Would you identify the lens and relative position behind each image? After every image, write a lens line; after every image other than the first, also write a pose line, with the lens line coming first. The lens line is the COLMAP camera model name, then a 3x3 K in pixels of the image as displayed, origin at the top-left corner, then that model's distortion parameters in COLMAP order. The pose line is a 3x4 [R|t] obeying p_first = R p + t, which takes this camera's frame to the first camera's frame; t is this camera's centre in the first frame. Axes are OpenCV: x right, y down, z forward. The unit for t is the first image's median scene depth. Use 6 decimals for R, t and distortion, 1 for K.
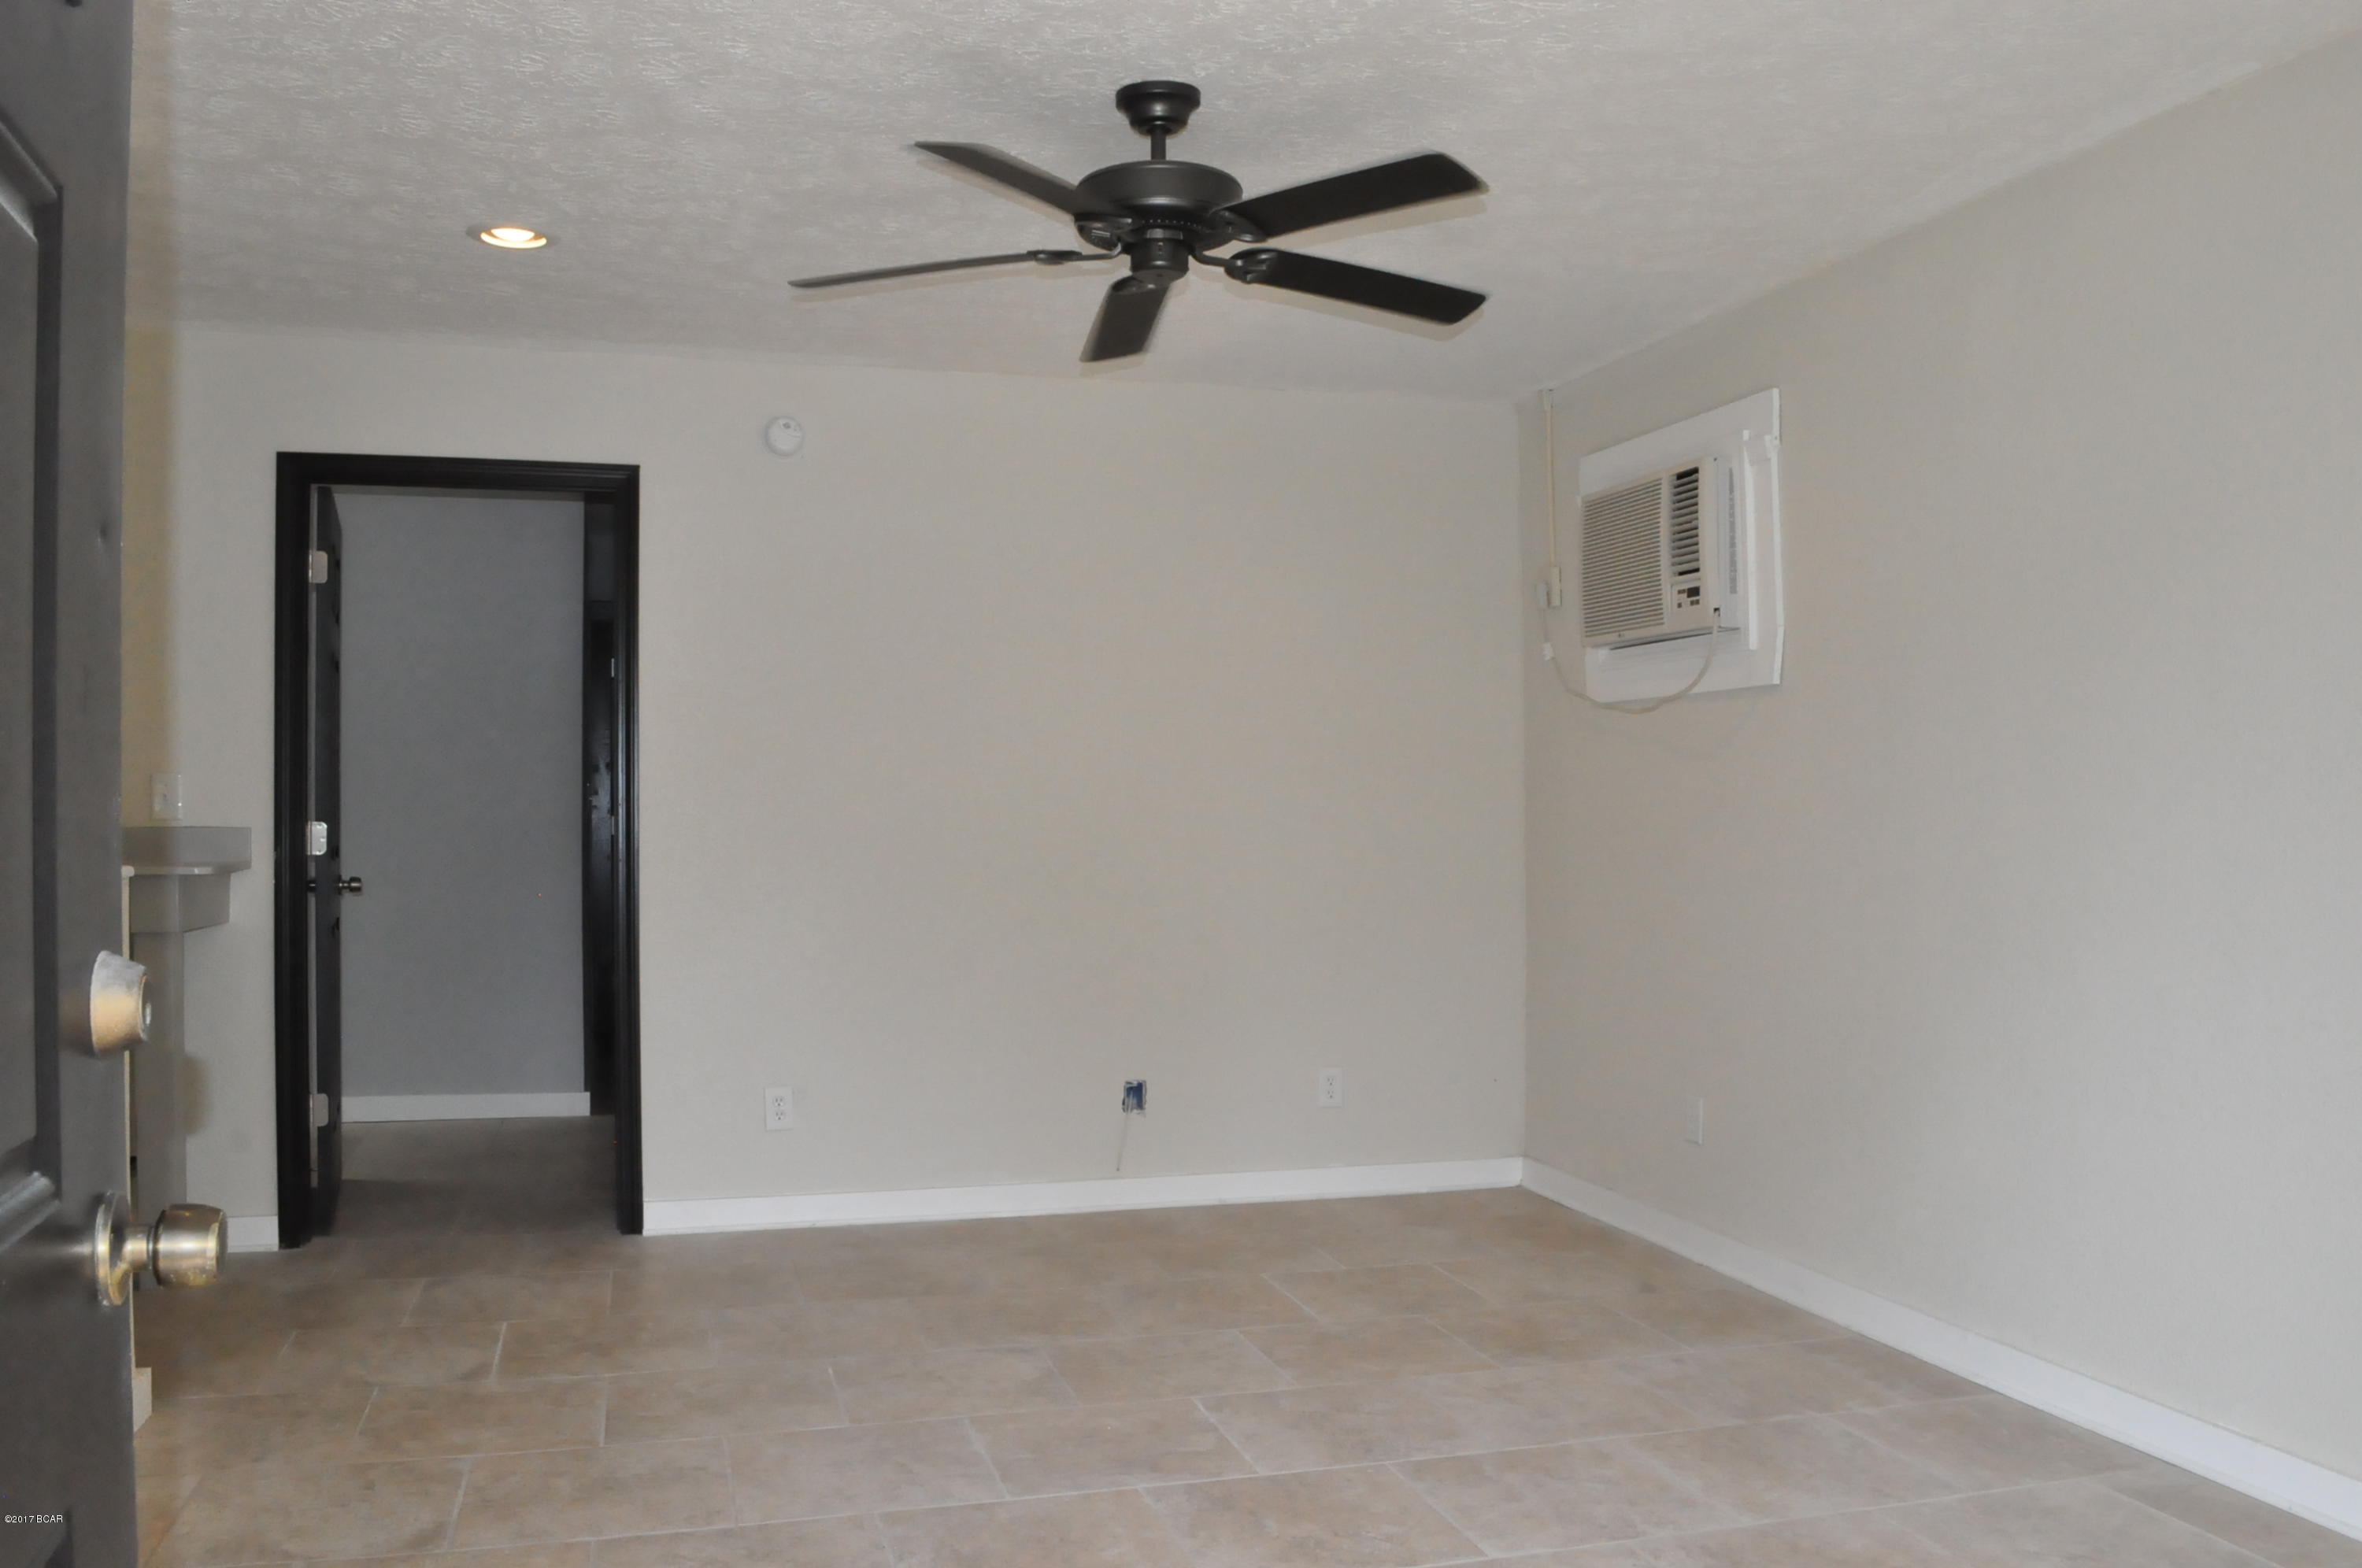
lens RADIAL K [[1845.2, 0, 1156.8], [0, 1845.2, 794.7], [0, 0, 1]] dist [-0.082432, 0.005260]
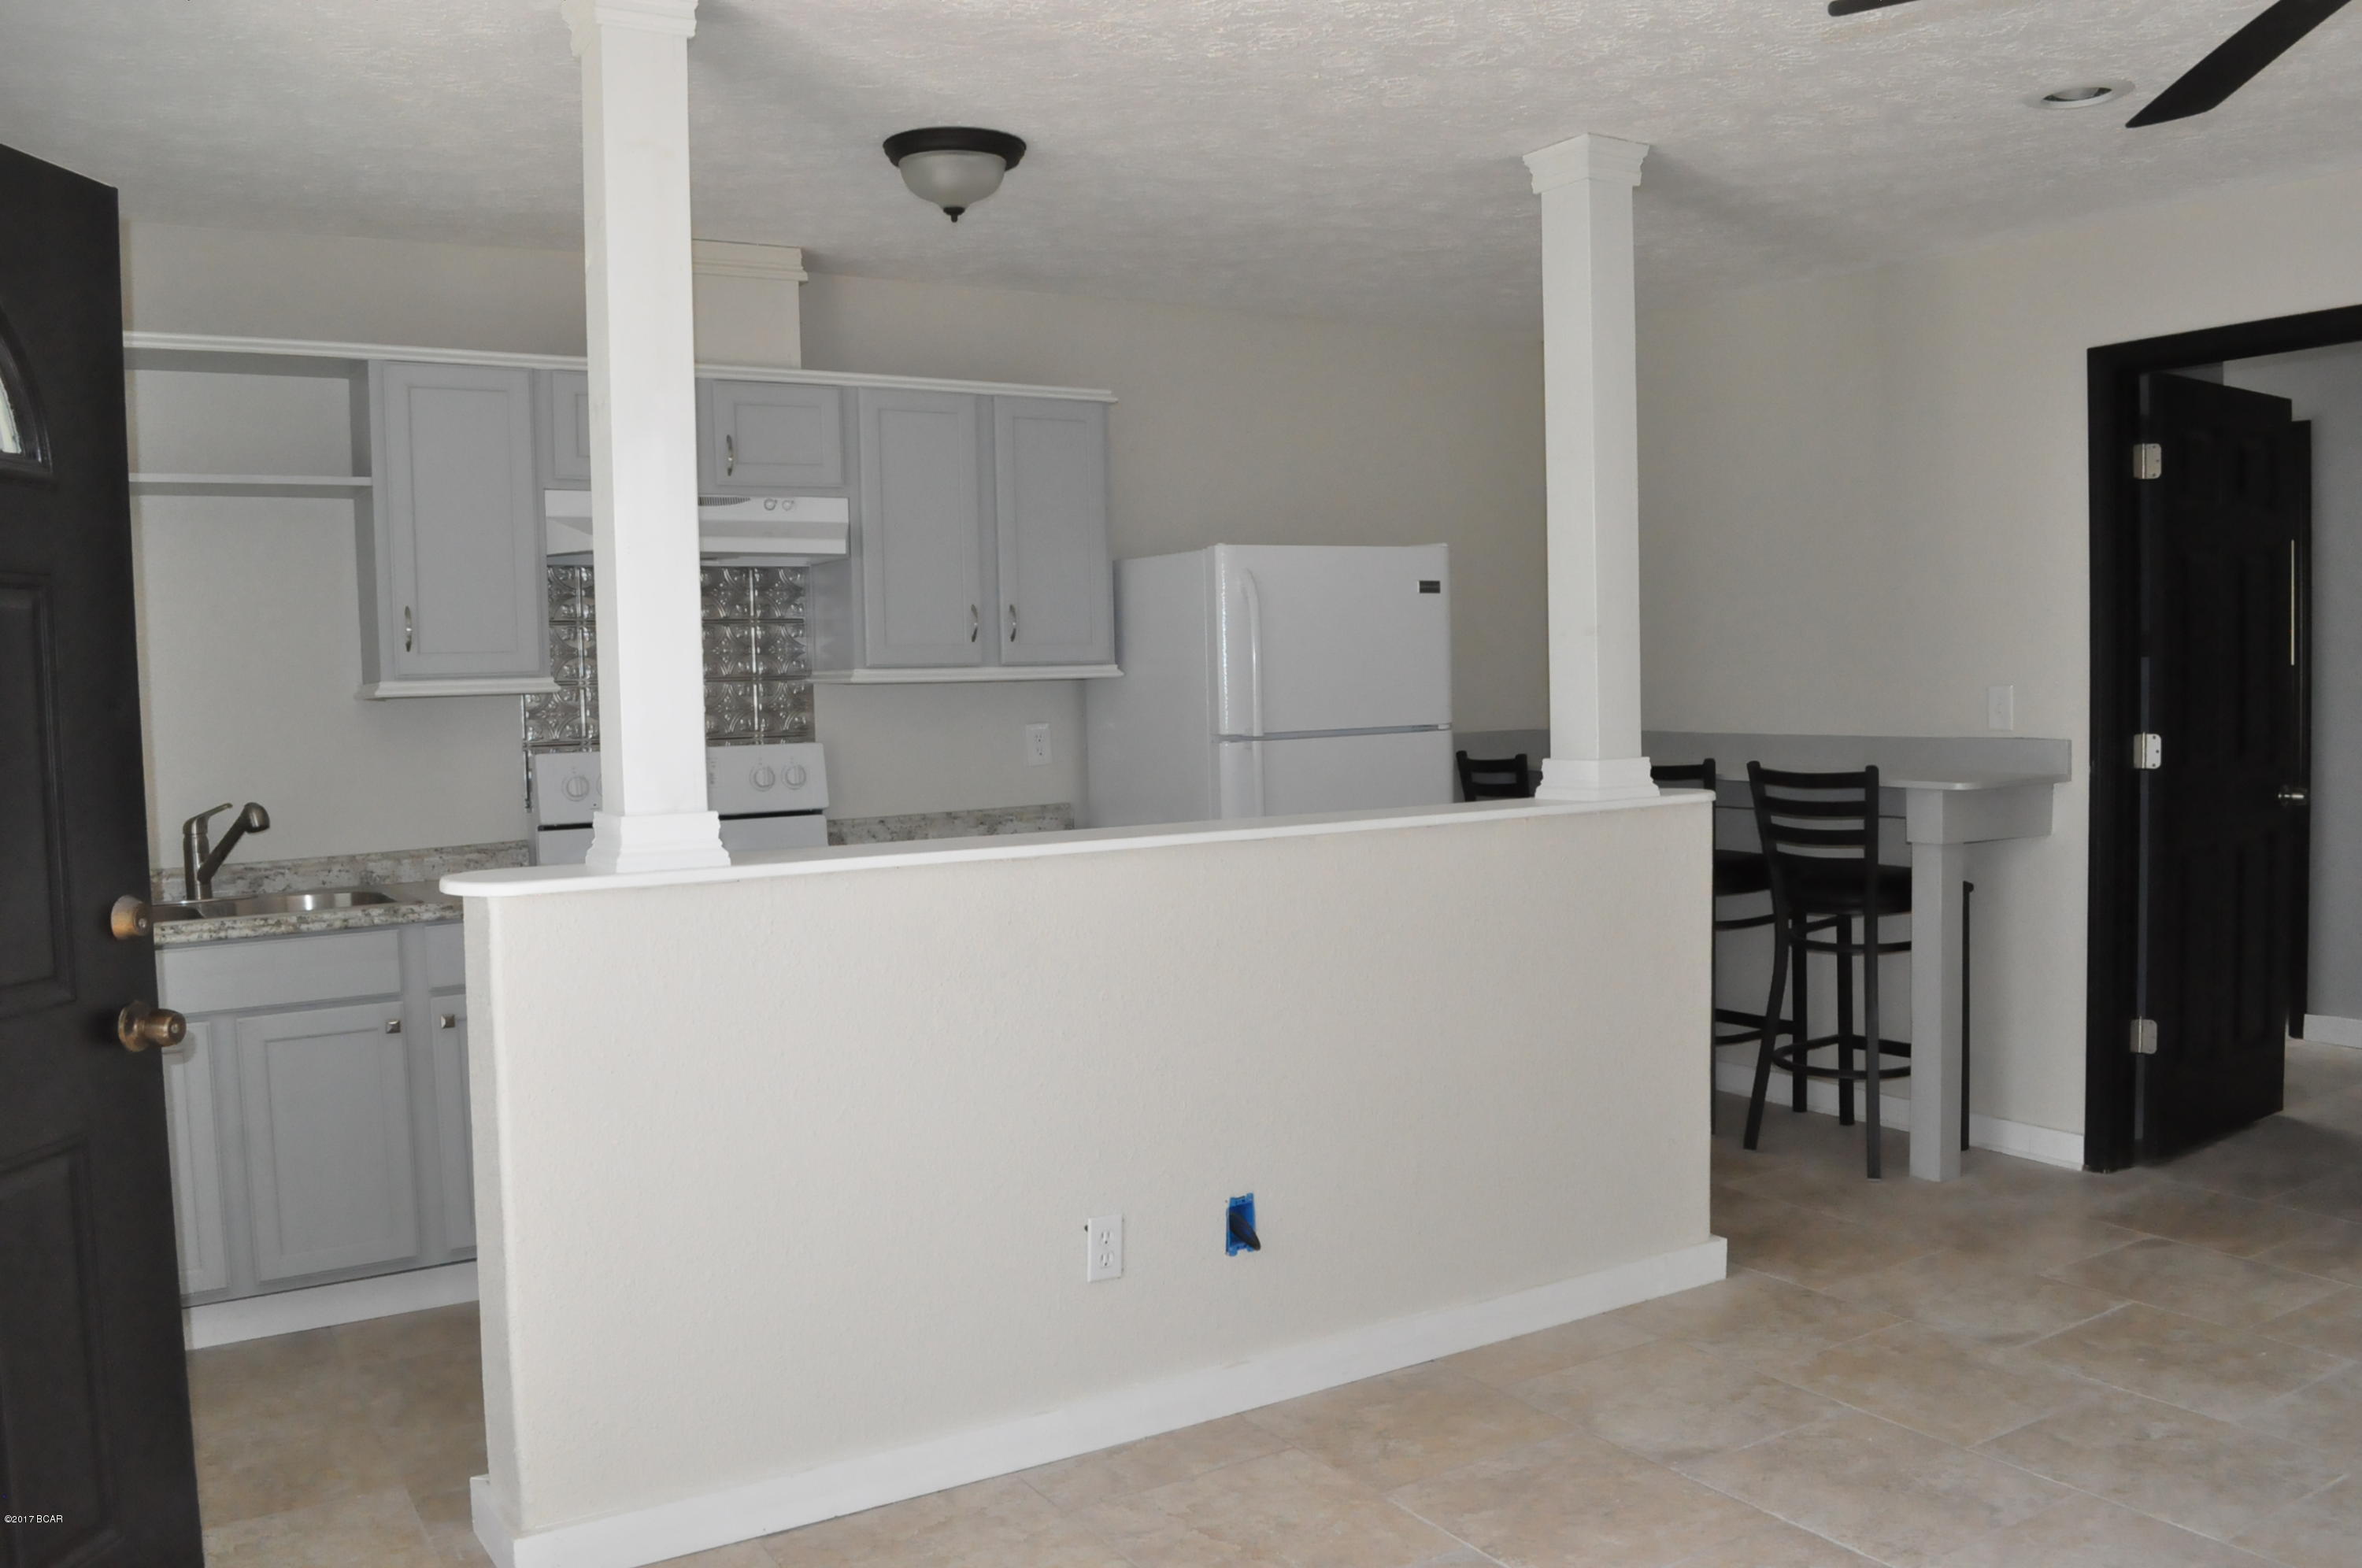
lens RADIAL K [[1845.2, 0, 1156.8], [0, 1845.2, 794.7], [0, 0, 1]] dist [-0.082432, 0.005260]
pose [[0.279111, 0.054948, -0.958685, 0.388558], [0.029601, 0.997395, 0.065784, -0.040173], [0.959802, -0.046739, 0.276758, 0.325761]]
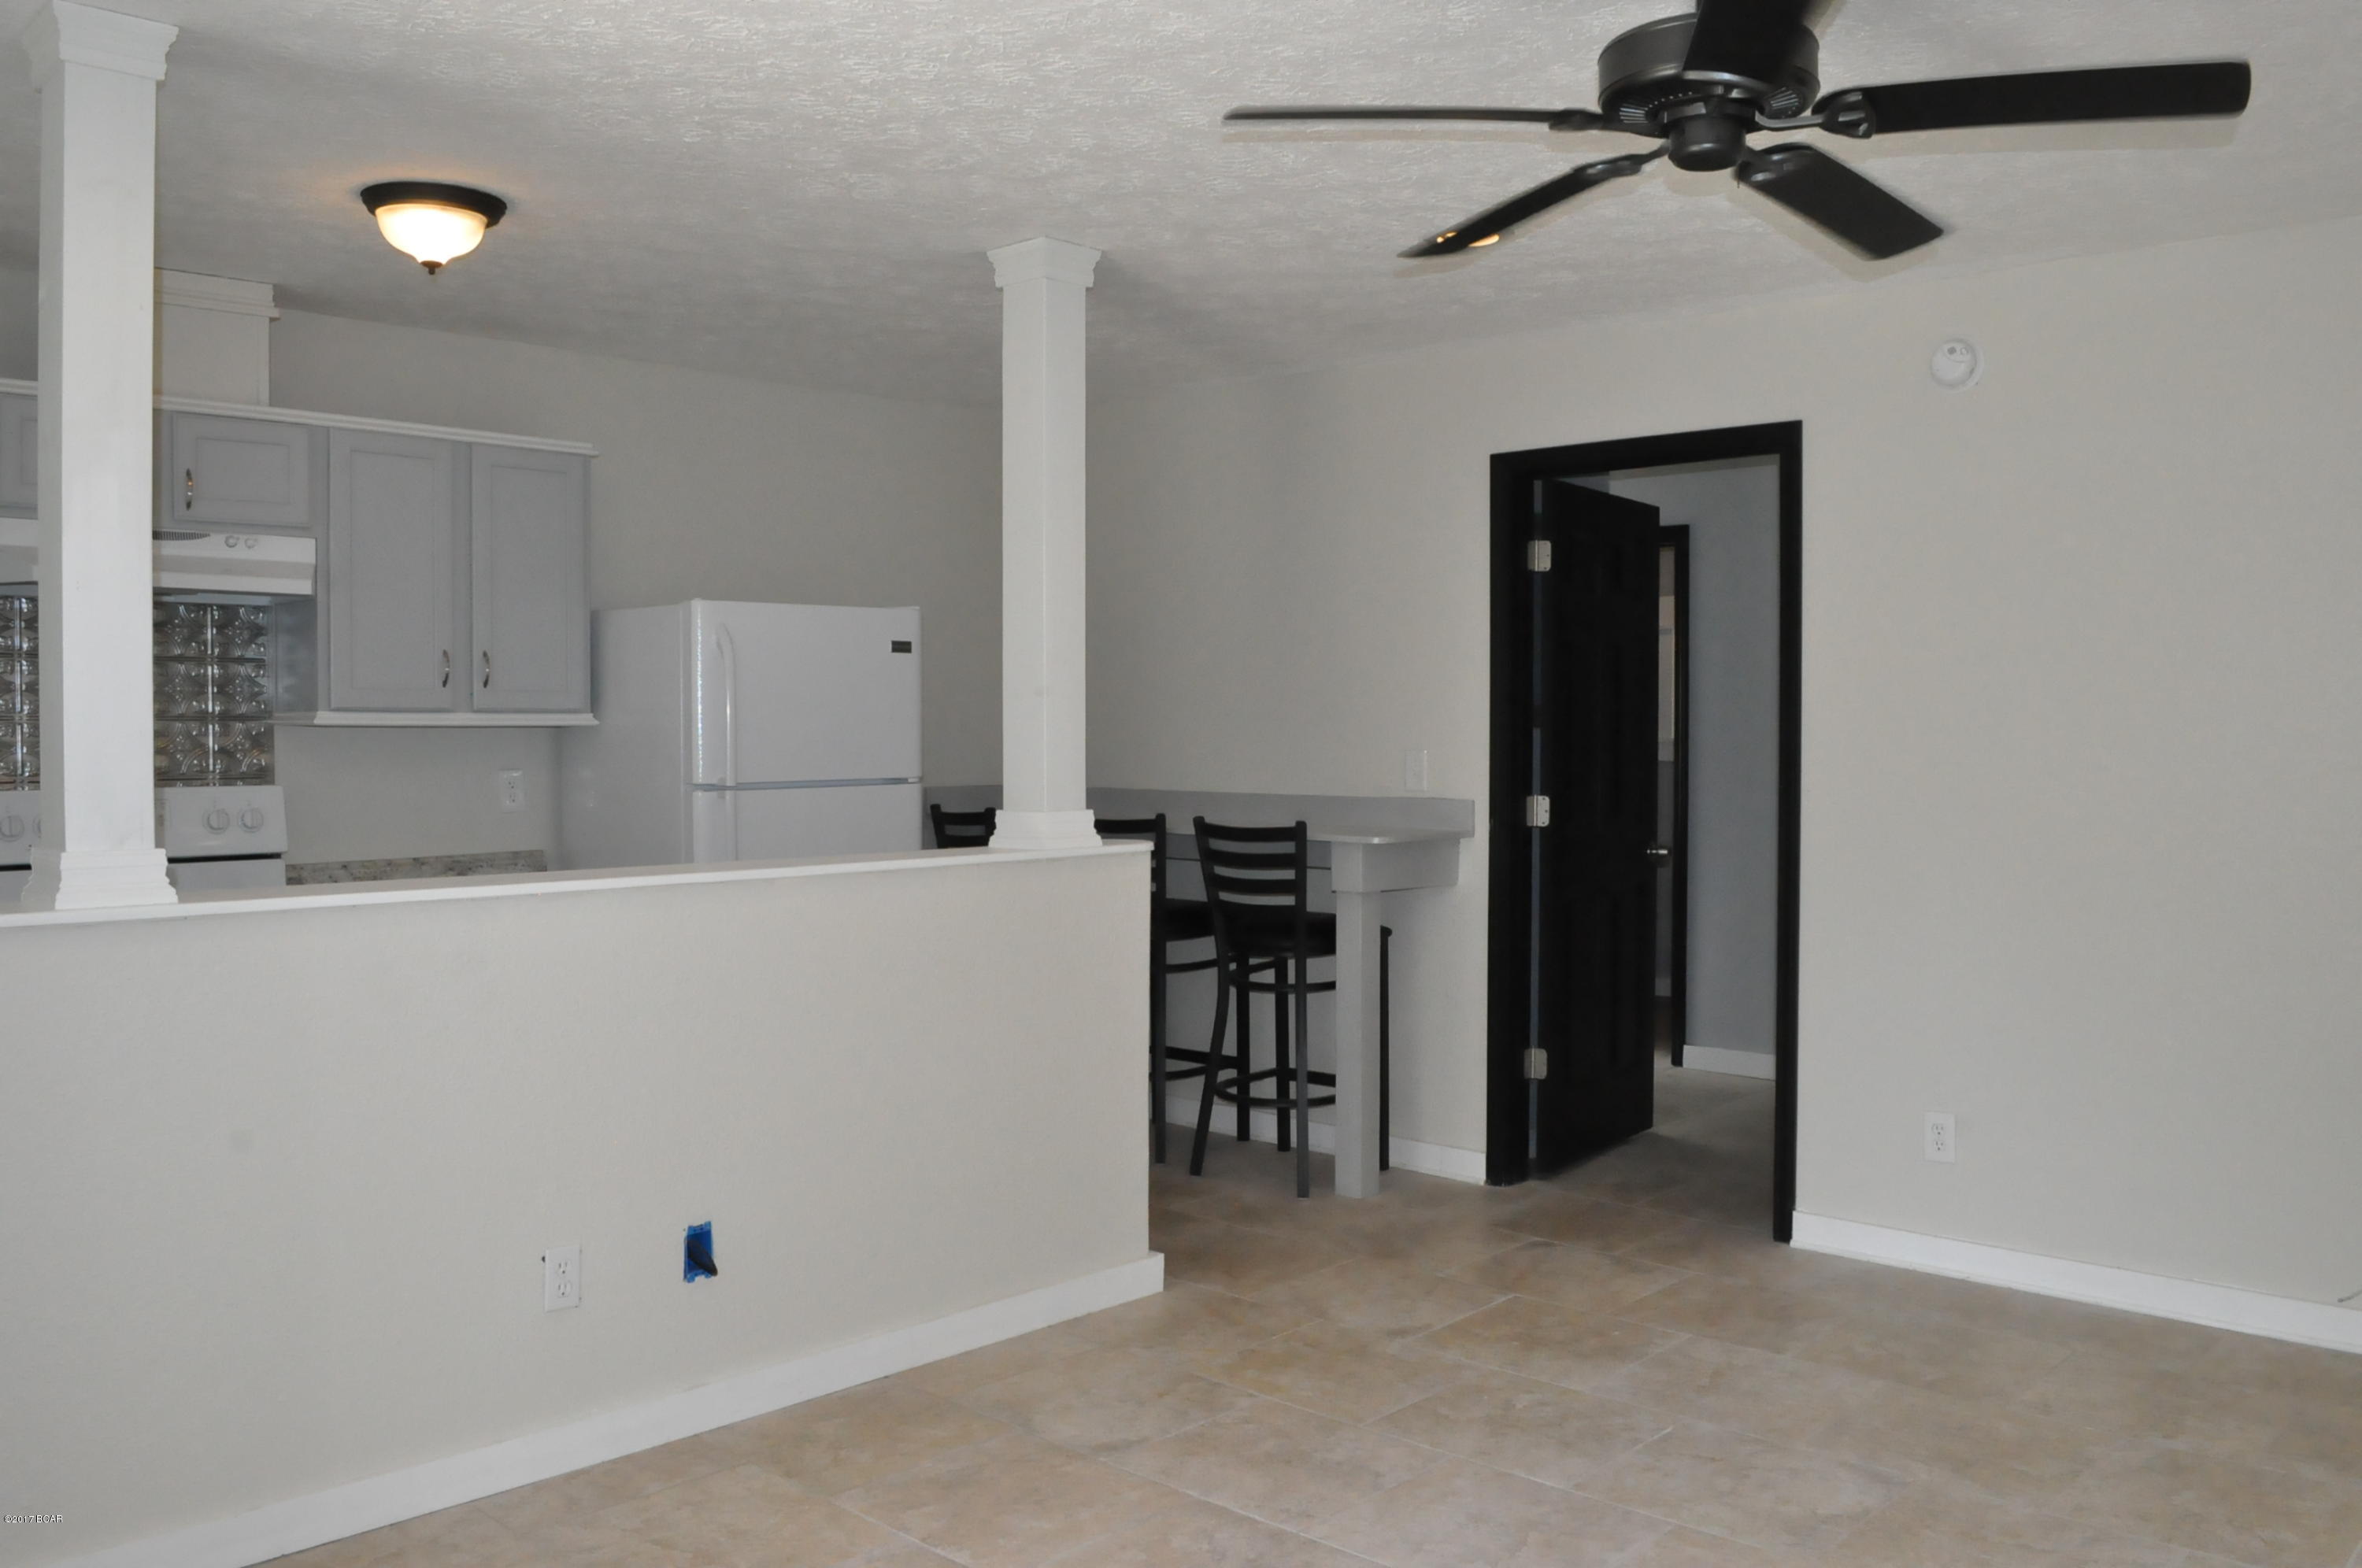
lens RADIAL K [[1845.2, 0, 1156.8], [0, 1845.2, 794.7], [0, 0, 1]] dist [-0.082432, 0.005260]
pose [[0.521673, 0.031387, -0.852568, 0.456479], [0.004177, 0.999217, 0.039342, -0.038651], [0.853135, -0.024085, 0.521133, 0.323785]]
